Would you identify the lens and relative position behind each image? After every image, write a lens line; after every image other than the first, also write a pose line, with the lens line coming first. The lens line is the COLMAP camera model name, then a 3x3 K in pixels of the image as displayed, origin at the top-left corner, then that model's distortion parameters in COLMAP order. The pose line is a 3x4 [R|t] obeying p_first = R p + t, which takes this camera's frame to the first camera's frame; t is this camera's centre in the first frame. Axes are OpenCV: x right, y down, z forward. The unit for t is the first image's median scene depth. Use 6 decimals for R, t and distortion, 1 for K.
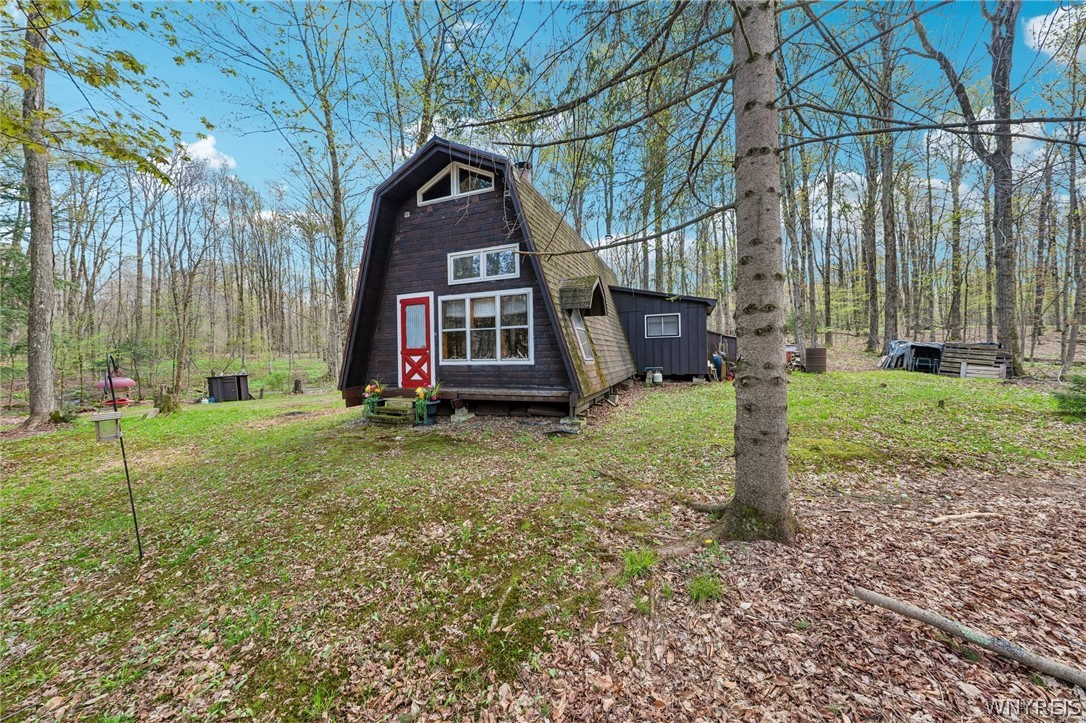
lens RADIAL K [[382.2, 0, 547.4], [0, 382.2, 361.6], [0, 0, 1]] dist [-0.000442, -0.000033]
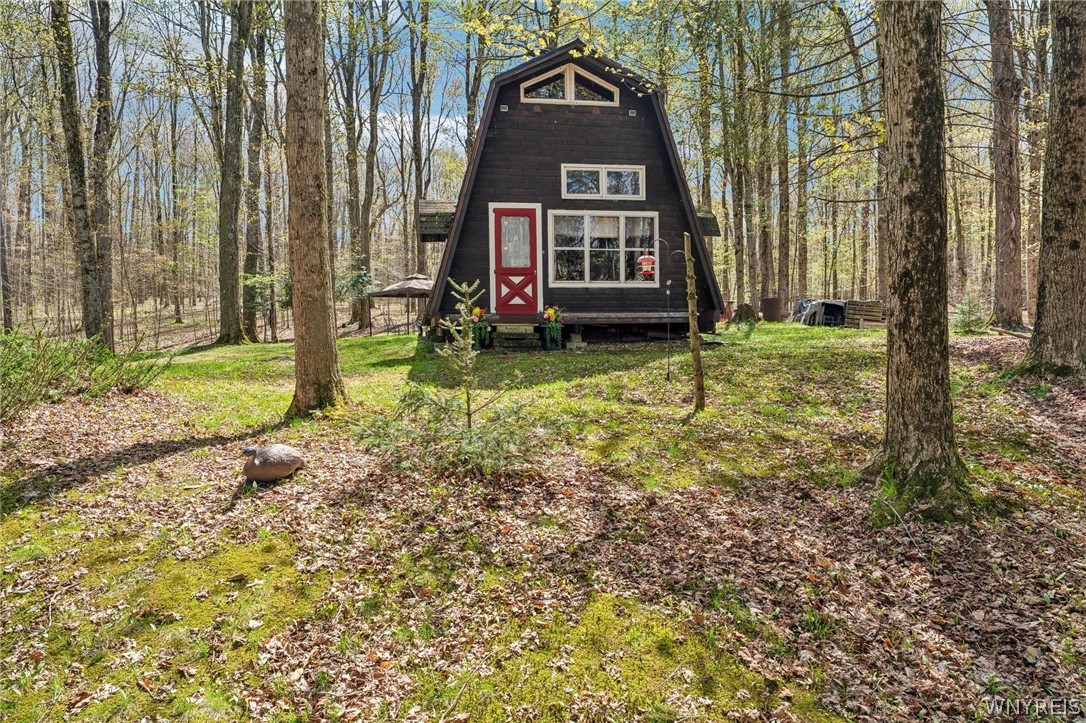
lens RADIAL K [[754.5, 0, 543.0], [0, 754.5, 361.5], [0, 0, 1]] dist [0.005639, 0.003439]
pose [[0.844805, -0.005143, 0.535050, -1.253288], [0.005189, 0.999986, 0.001418, 0.182066], [-0.535050, 0.001578, 0.844819, -0.480646]]
